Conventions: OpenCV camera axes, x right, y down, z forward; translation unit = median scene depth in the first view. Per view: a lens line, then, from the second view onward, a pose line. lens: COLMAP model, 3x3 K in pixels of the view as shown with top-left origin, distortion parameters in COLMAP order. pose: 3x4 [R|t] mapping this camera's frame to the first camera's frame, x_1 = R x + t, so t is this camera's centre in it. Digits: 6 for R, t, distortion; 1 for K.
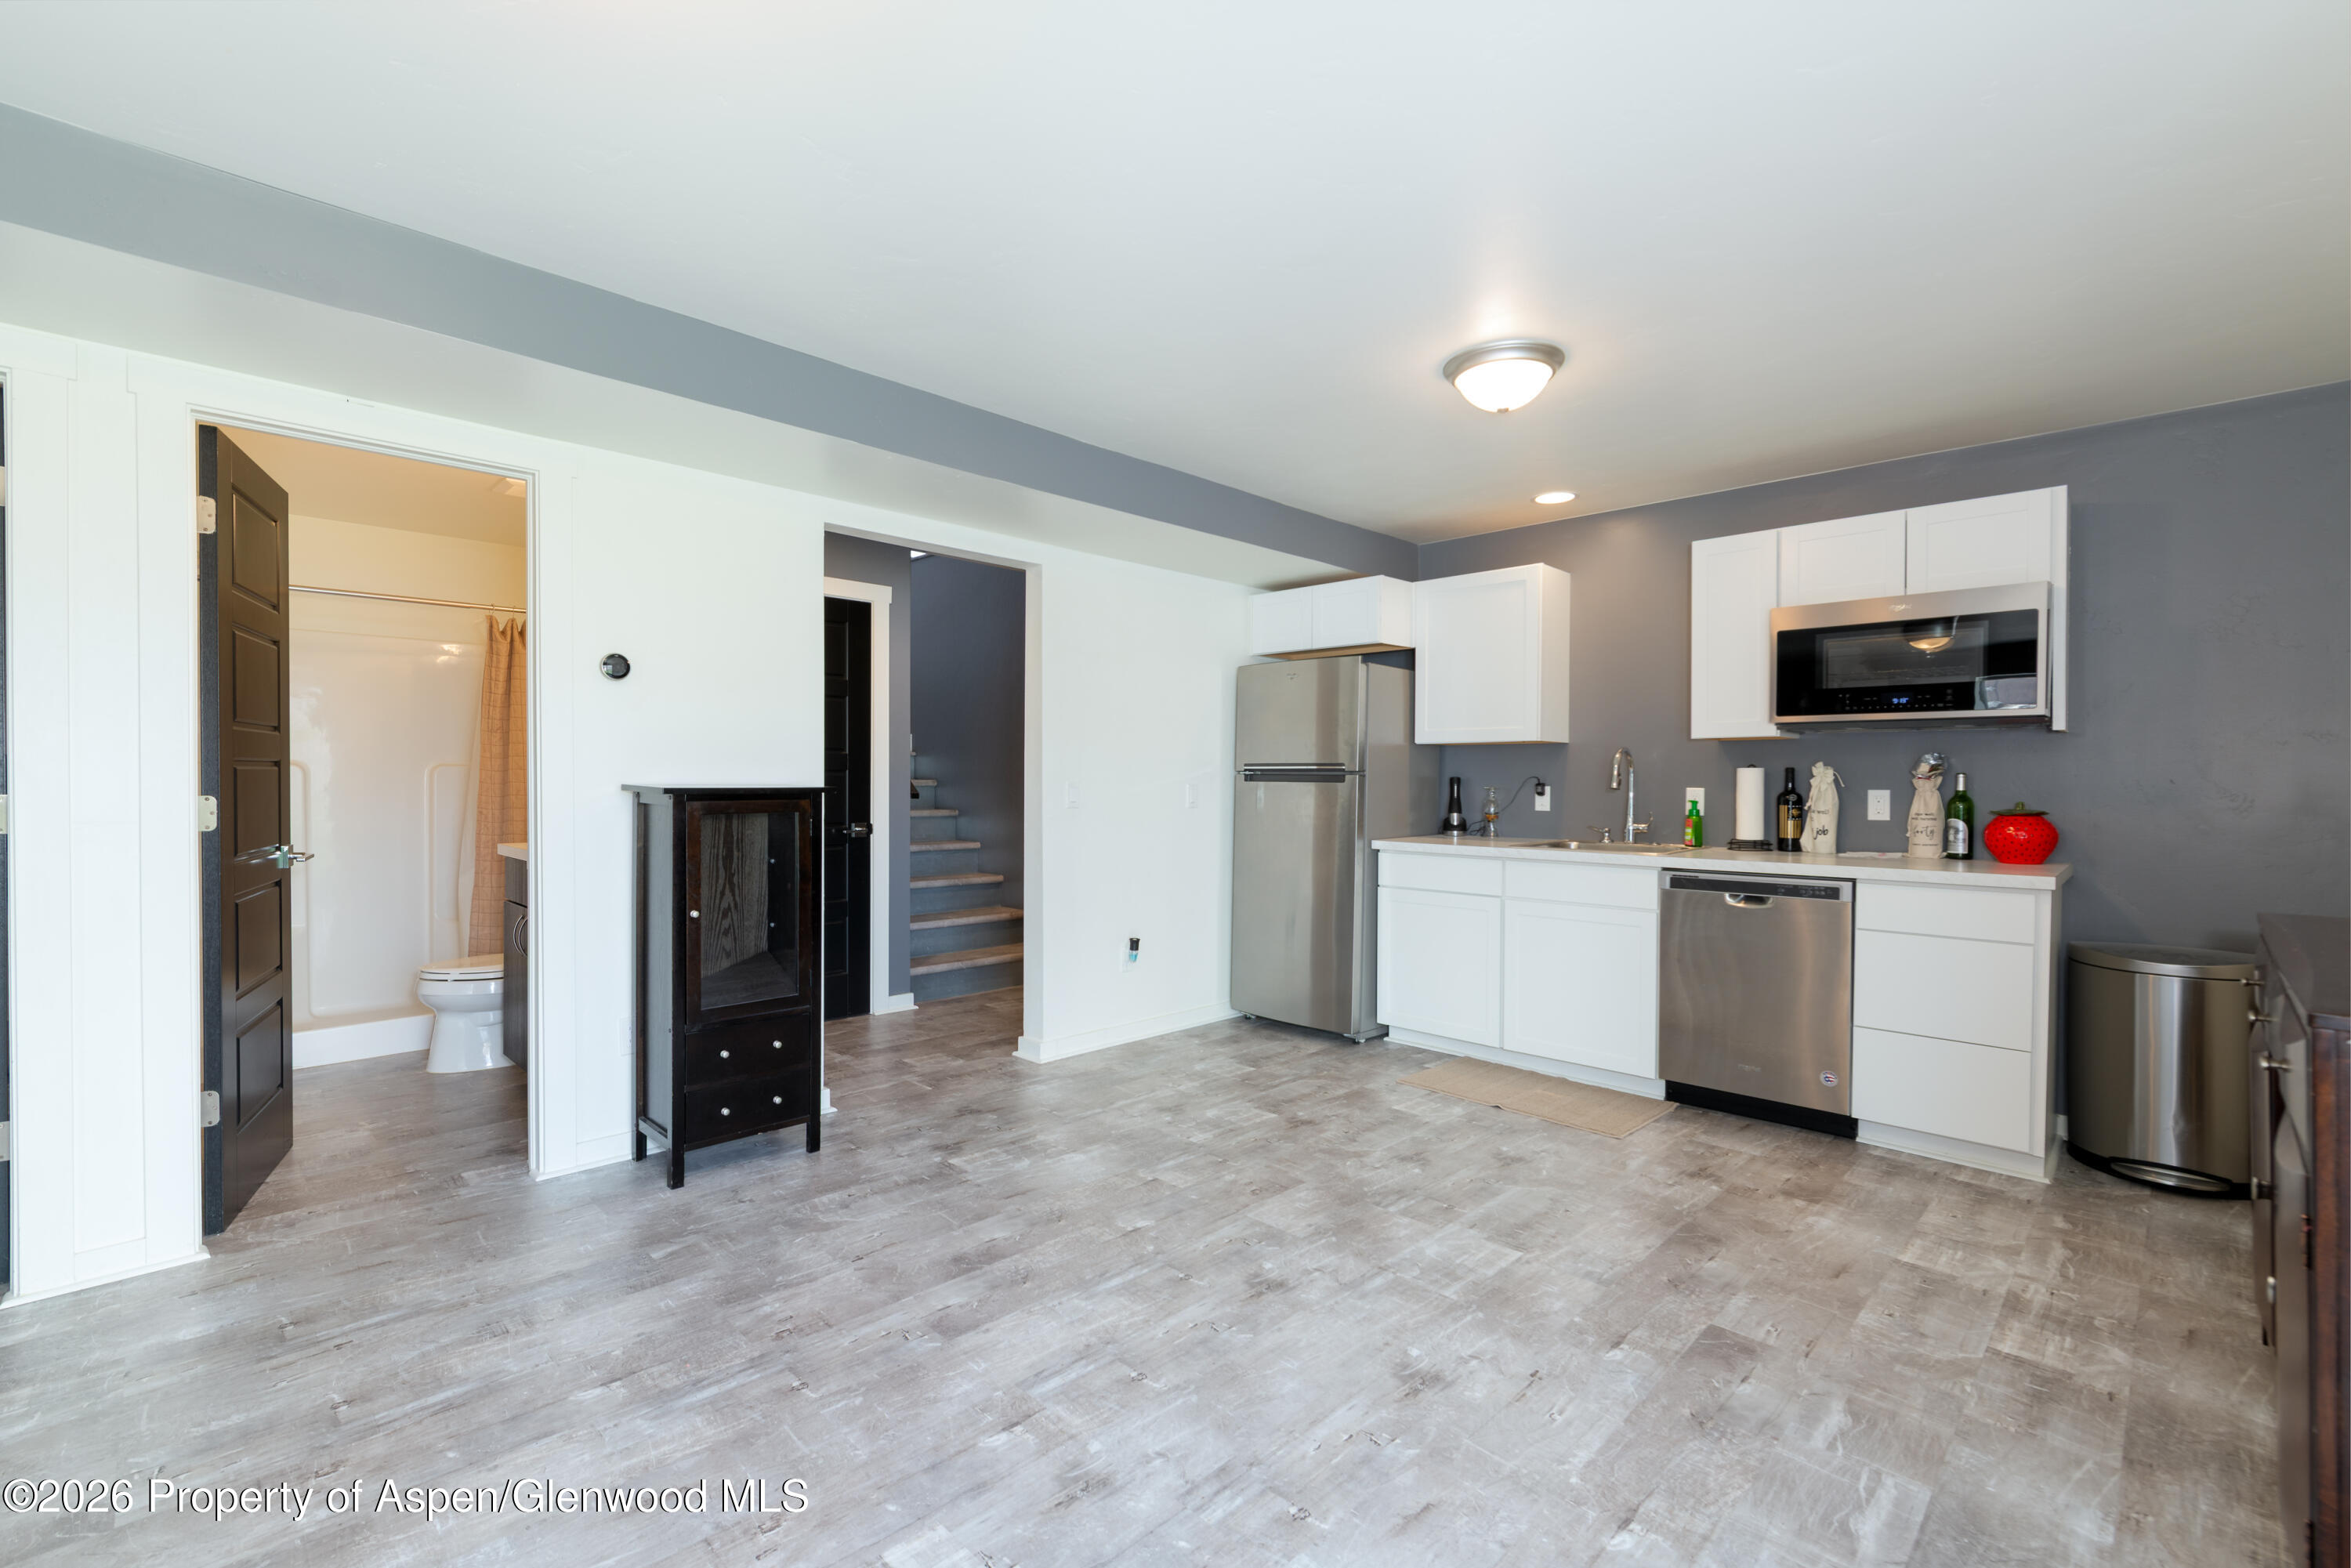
lens RADIAL K [[1017.6, 0, 1175.3], [0, 1017.6, 786.7], [0, 0, 1]] dist [0.012883, -0.000616]
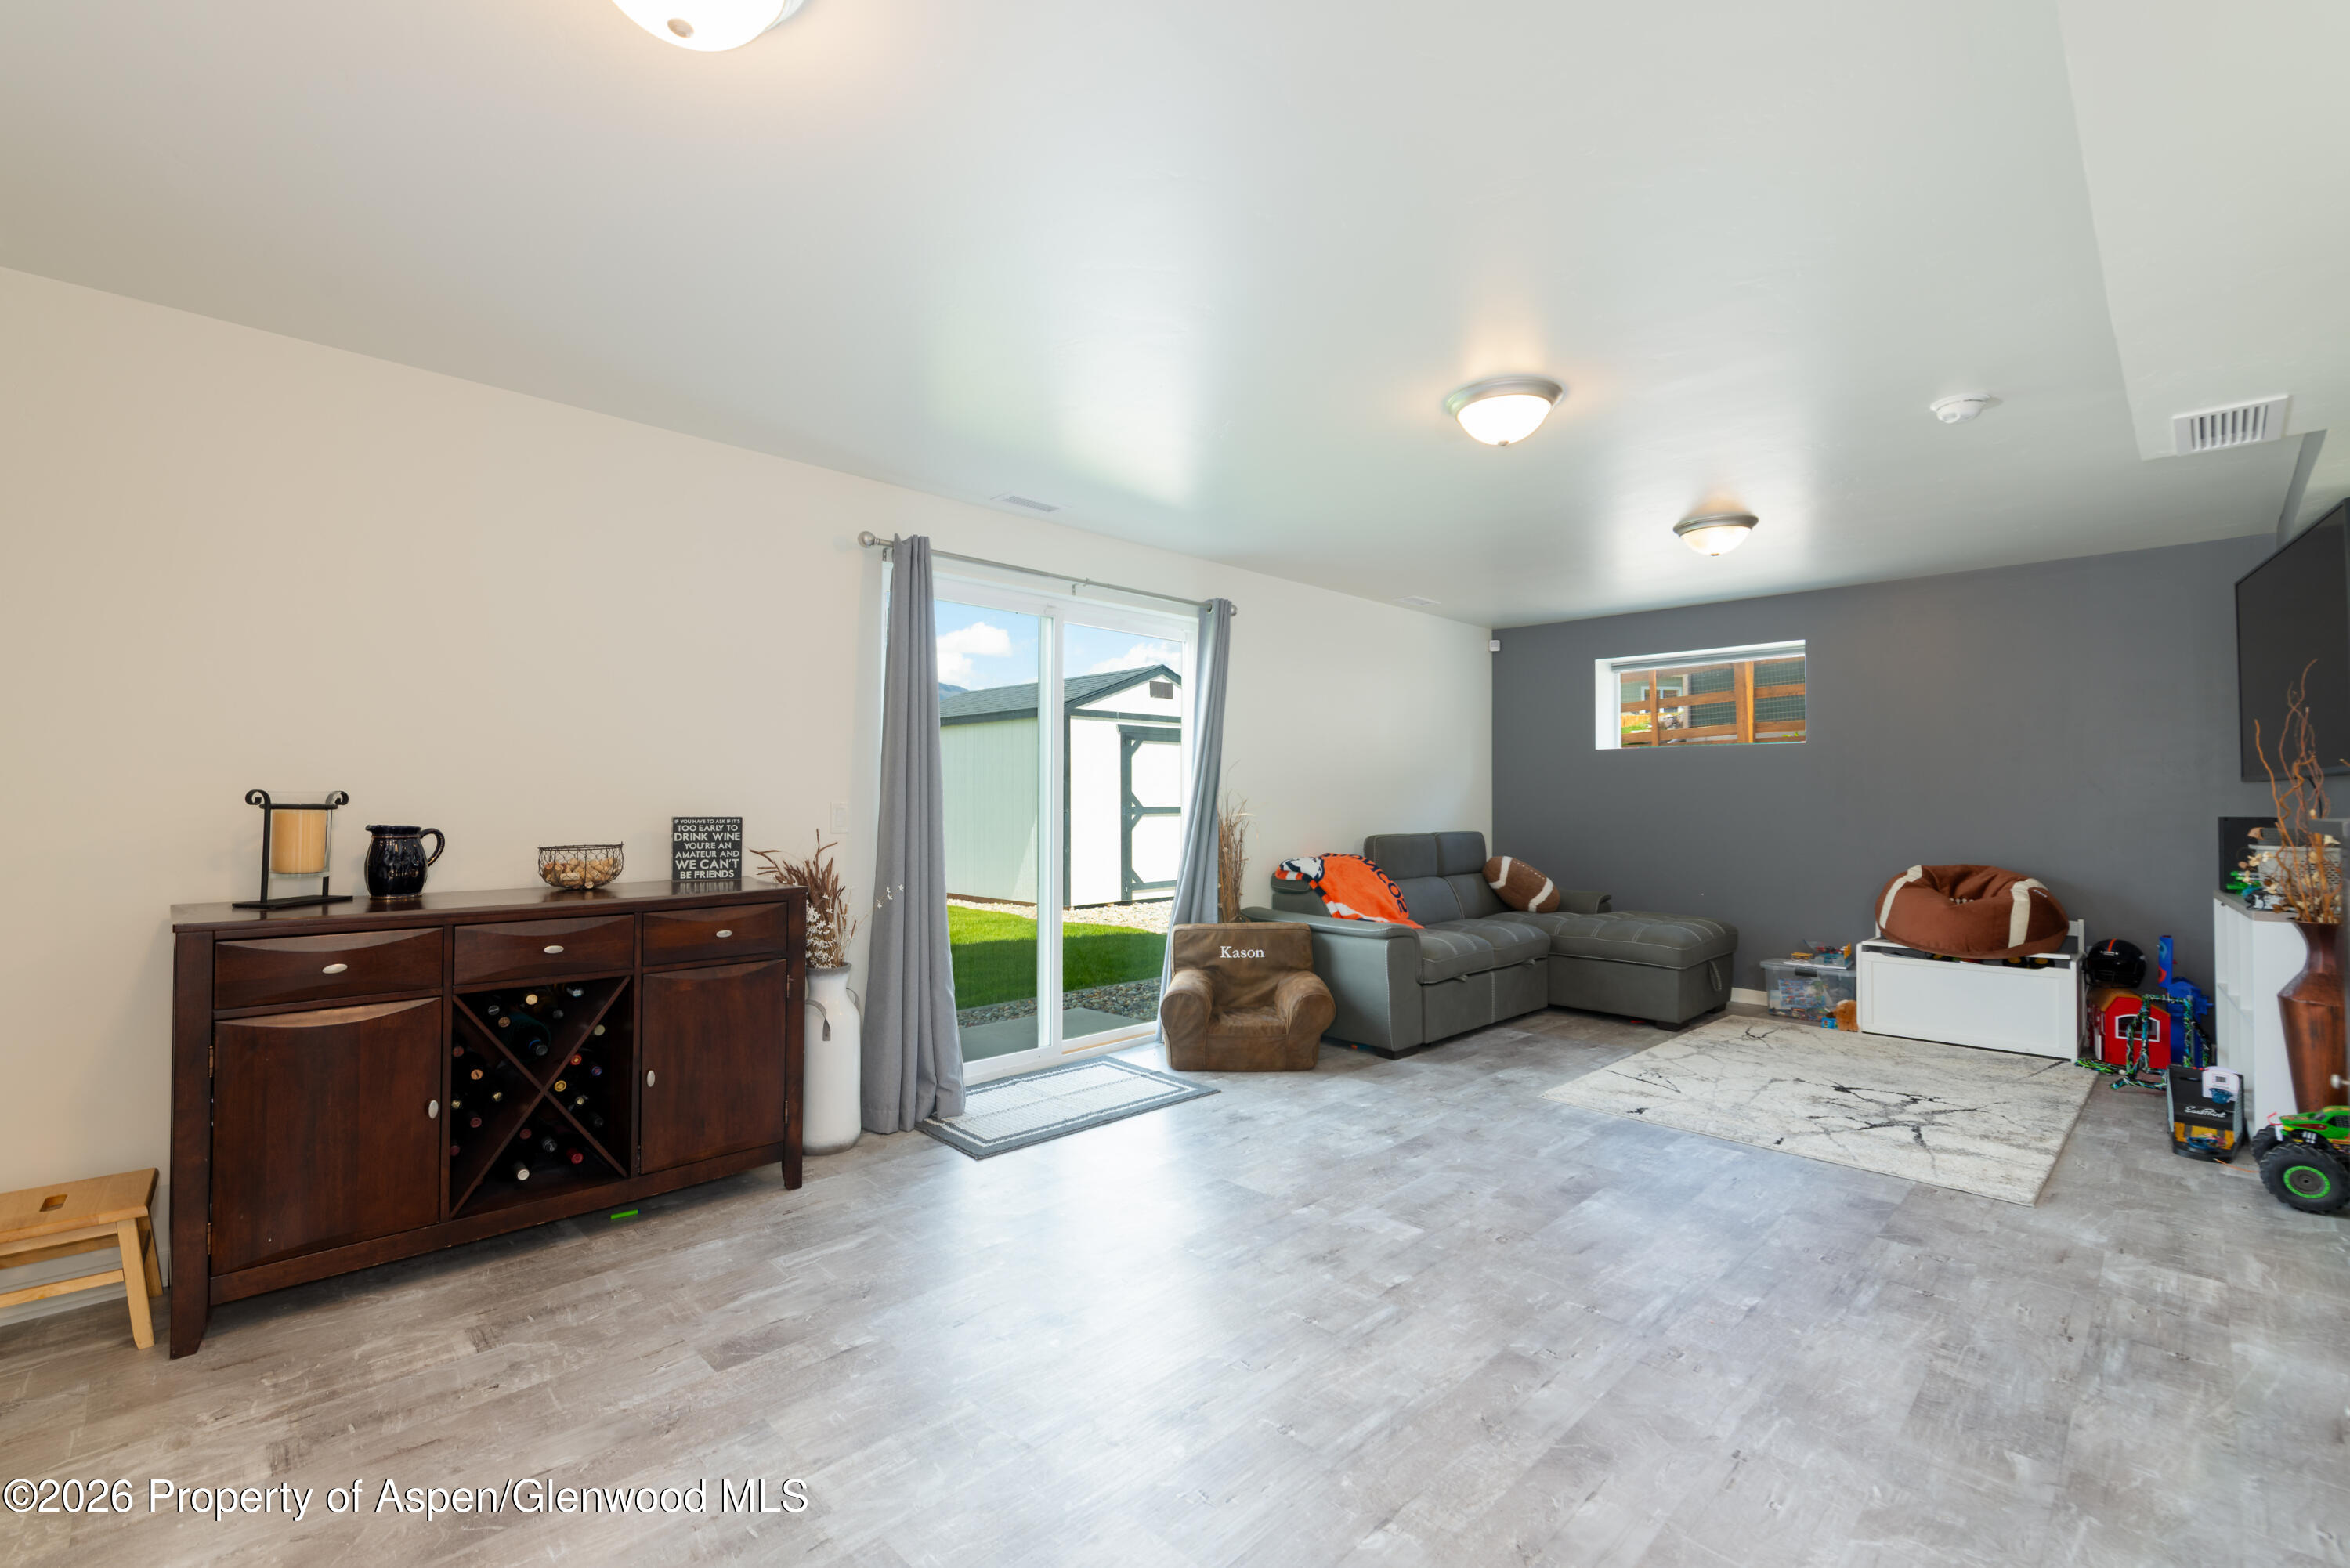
lens RADIAL K [[1017.1, 0, 1175.6], [0, 1017.1, 784.2], [0, 0, 1]] dist [0.012883, -0.000616]
pose [[-0.999951, -0.009623, 0.002450, 0.111220], [-0.009646, 0.999909, -0.009449, -0.009405], [-0.002359, -0.009473, -0.999952, 2.029576]]
